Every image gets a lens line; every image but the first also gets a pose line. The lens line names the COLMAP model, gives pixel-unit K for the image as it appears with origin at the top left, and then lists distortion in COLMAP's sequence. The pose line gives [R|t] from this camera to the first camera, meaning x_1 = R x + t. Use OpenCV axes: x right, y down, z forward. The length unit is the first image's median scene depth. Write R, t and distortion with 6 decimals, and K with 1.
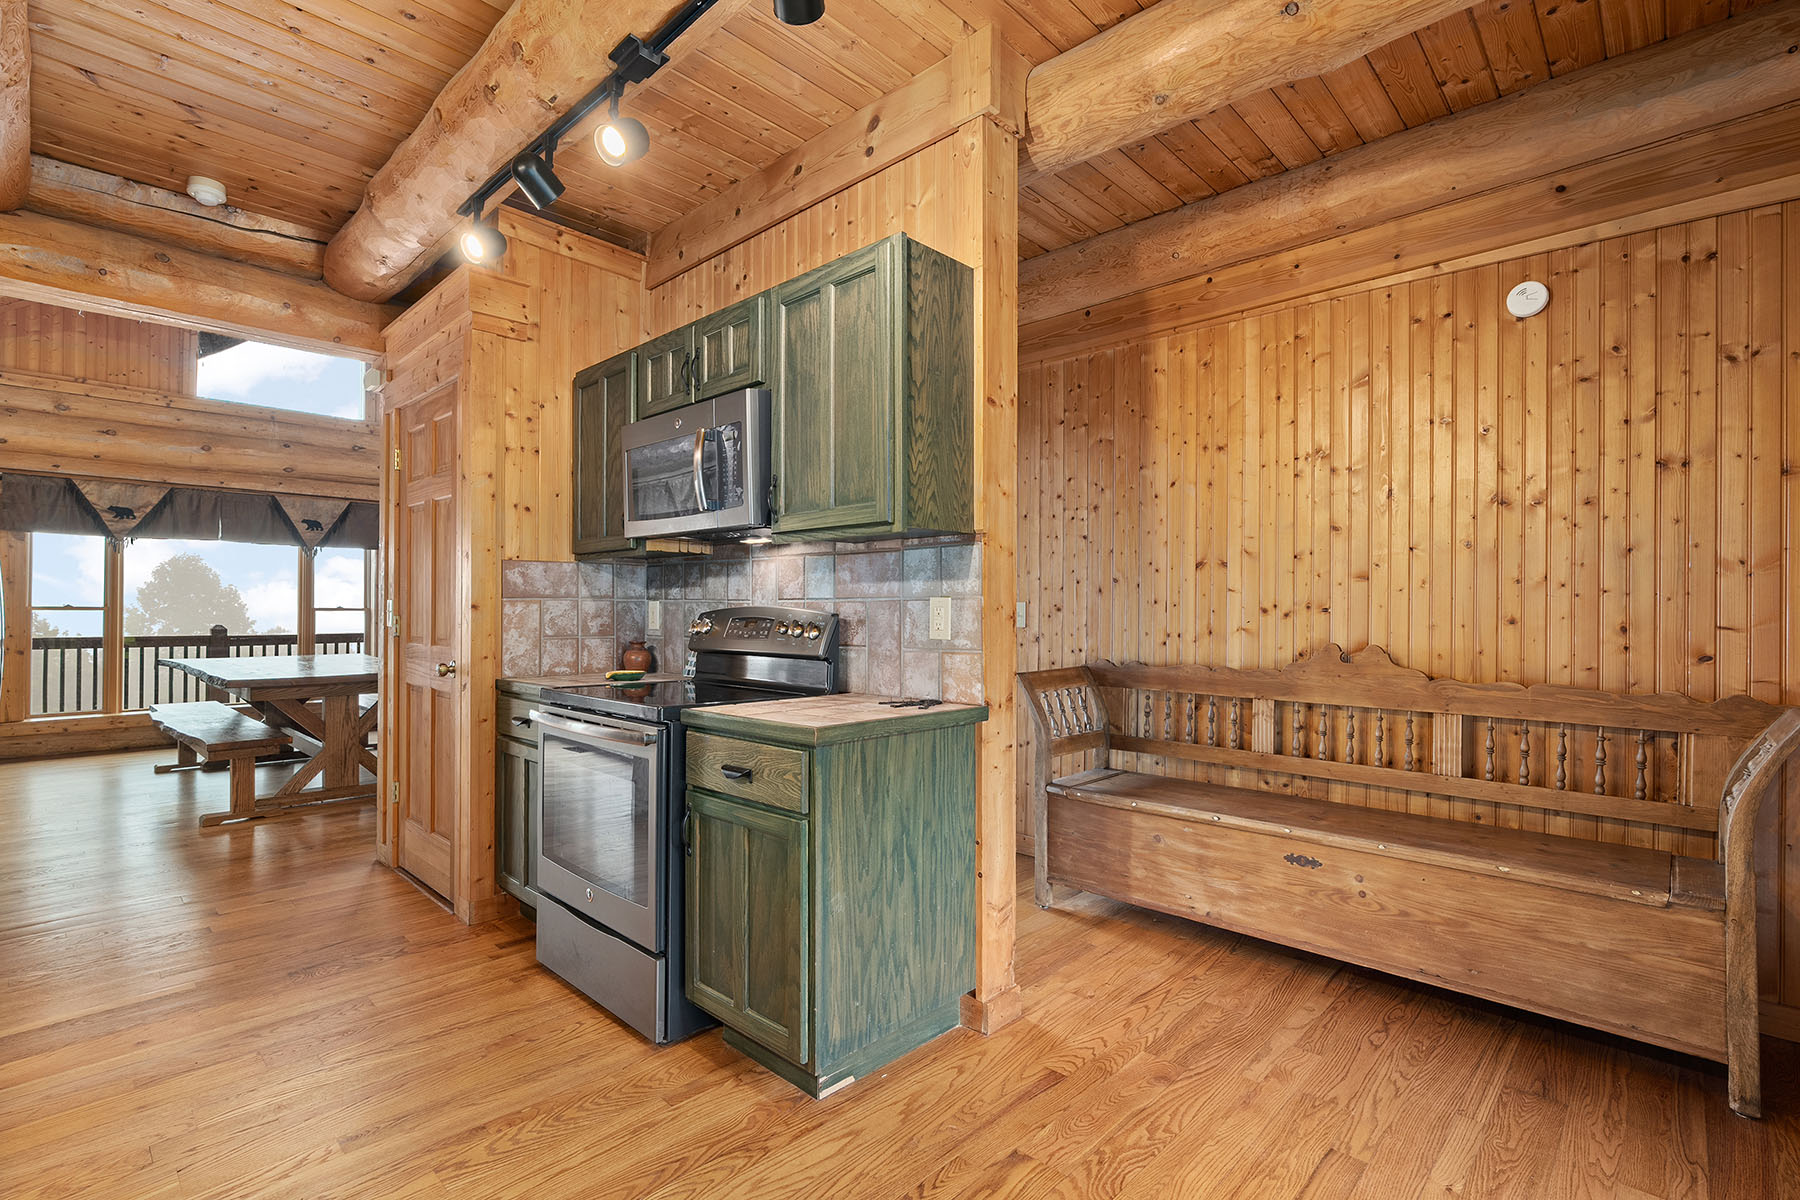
lens RADIAL K [[822.4, 0, 899.6], [0, 822.4, 605.6], [0, 0, 1]] dist [-0.009200, 0.002141]
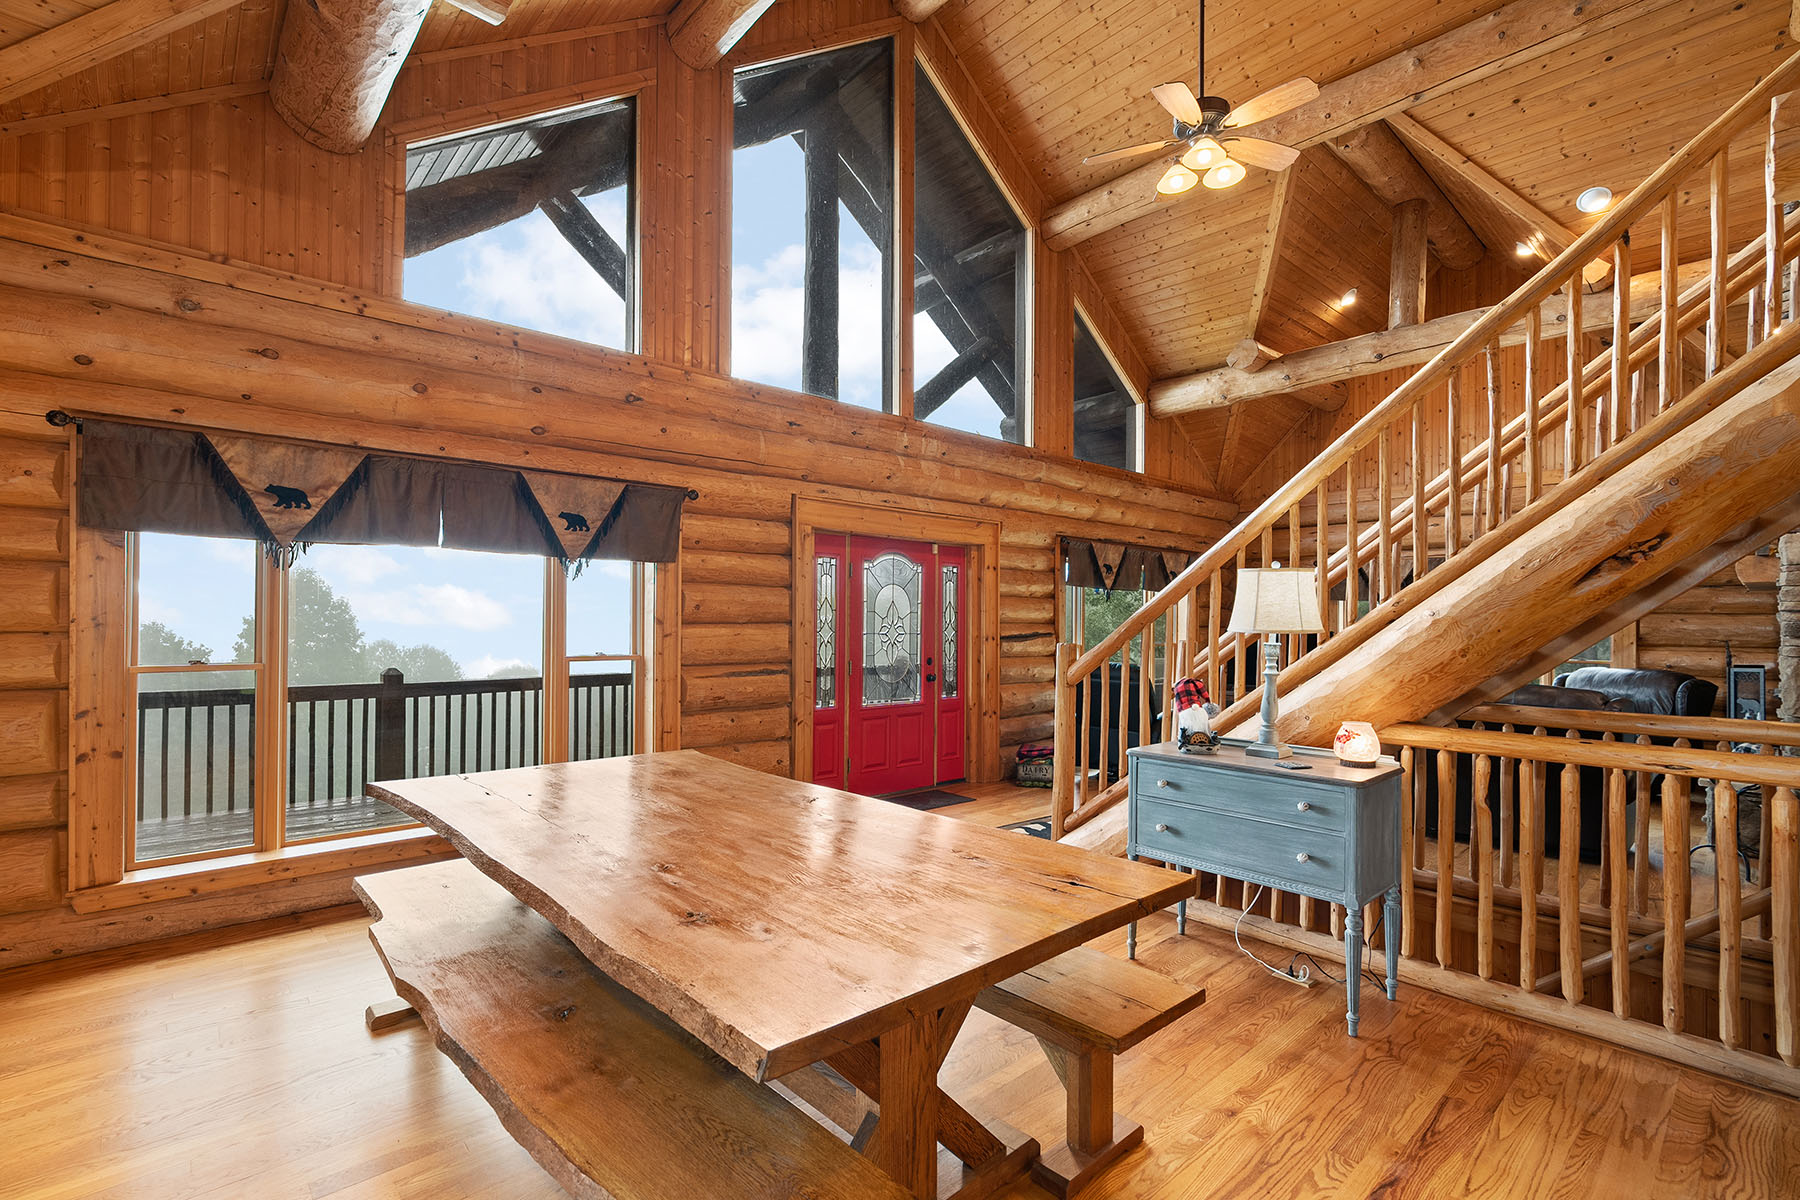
lens RADIAL K [[822.4, 0, 913.0], [0, 822.4, 618.1], [0, 0, 1]] dist [-0.009200, 0.002141]
pose [[0.997942, 0.004261, -0.063976, -0.489433], [-0.004006, 0.999983, 0.004119, -0.035111], [0.063992, -0.003854, 0.997943, 0.468532]]
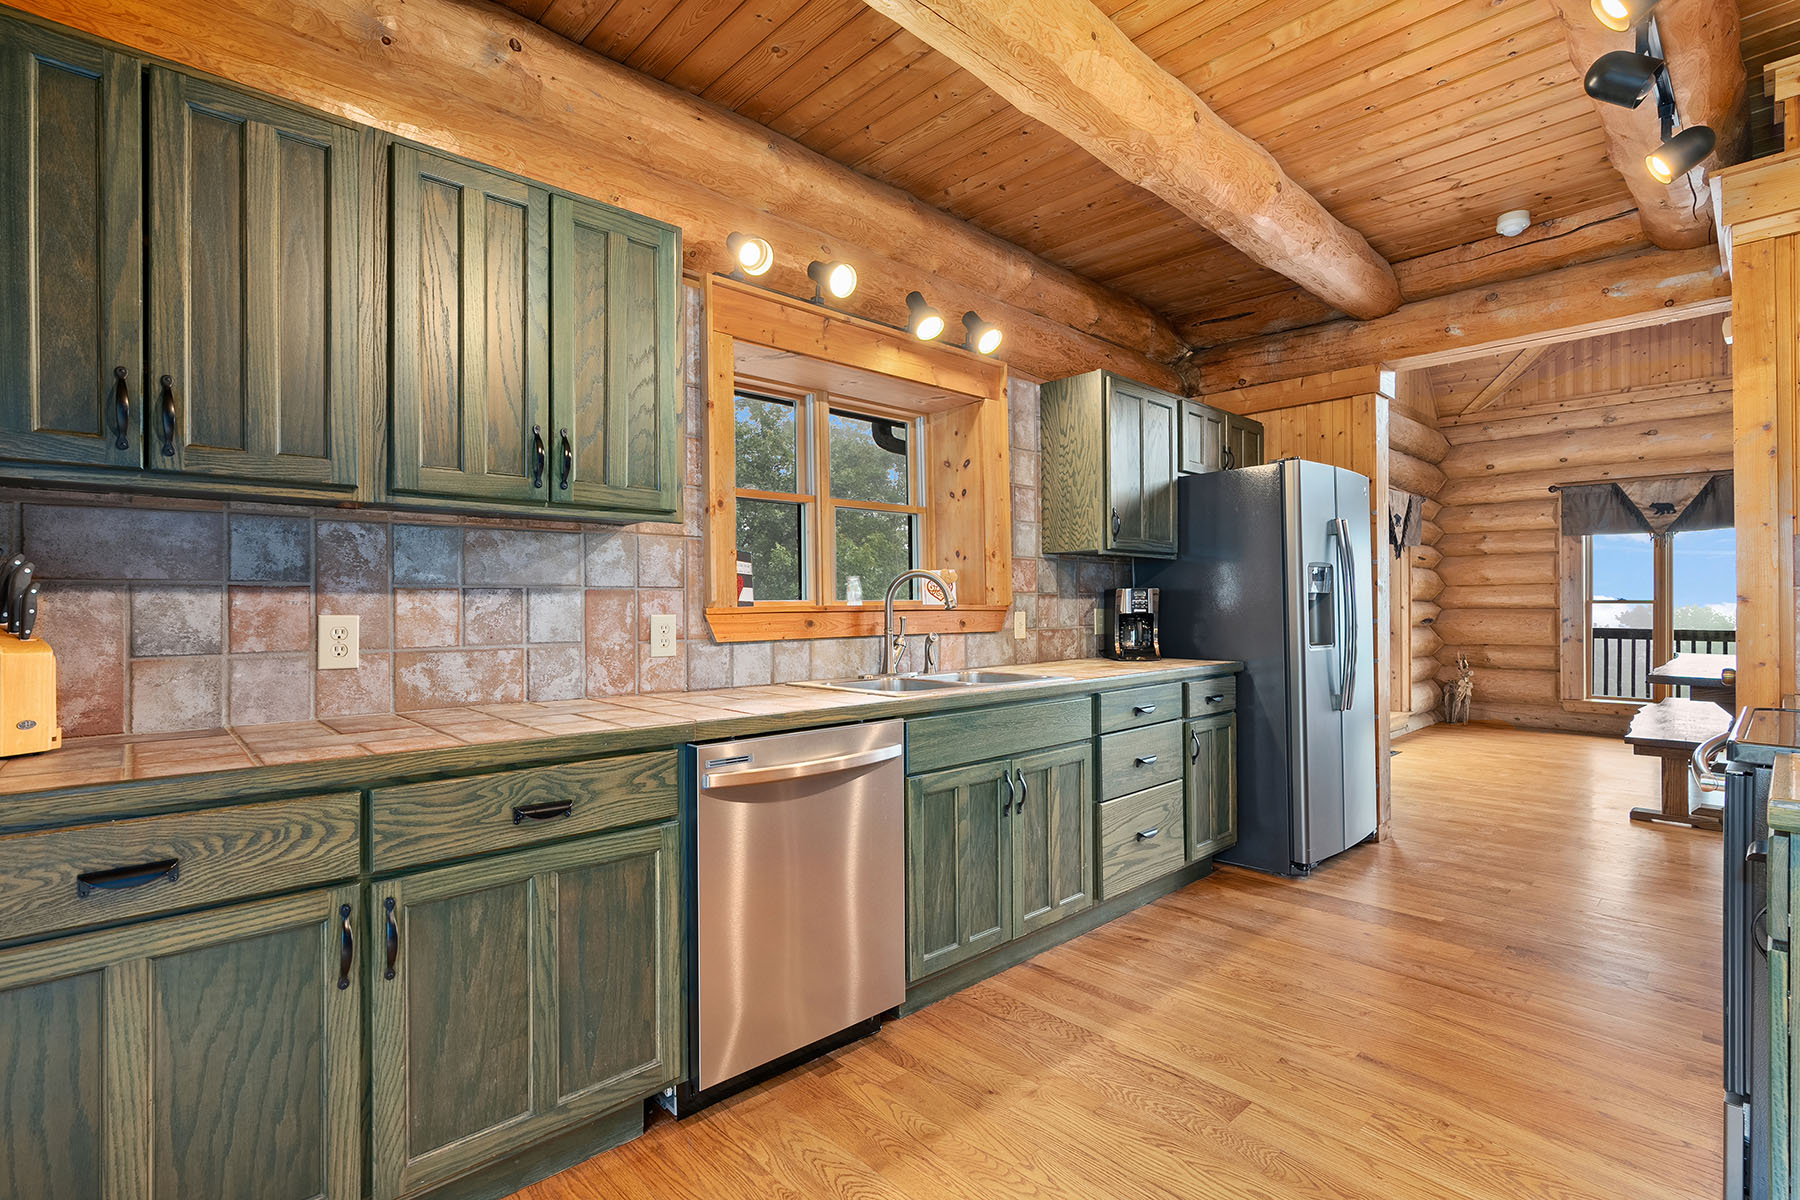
lens RADIAL K [[832.1, 0, 913.1], [0, 832.1, 598.5], [0, 0, 1]] dist [0.002276, 0.000395]
pose [[-0.040616, -0.007662, -0.999145, 0.132498], [0.006842, 0.999945, -0.007946, 0.001370], [0.999151, -0.007159, -0.040561, 0.100398]]
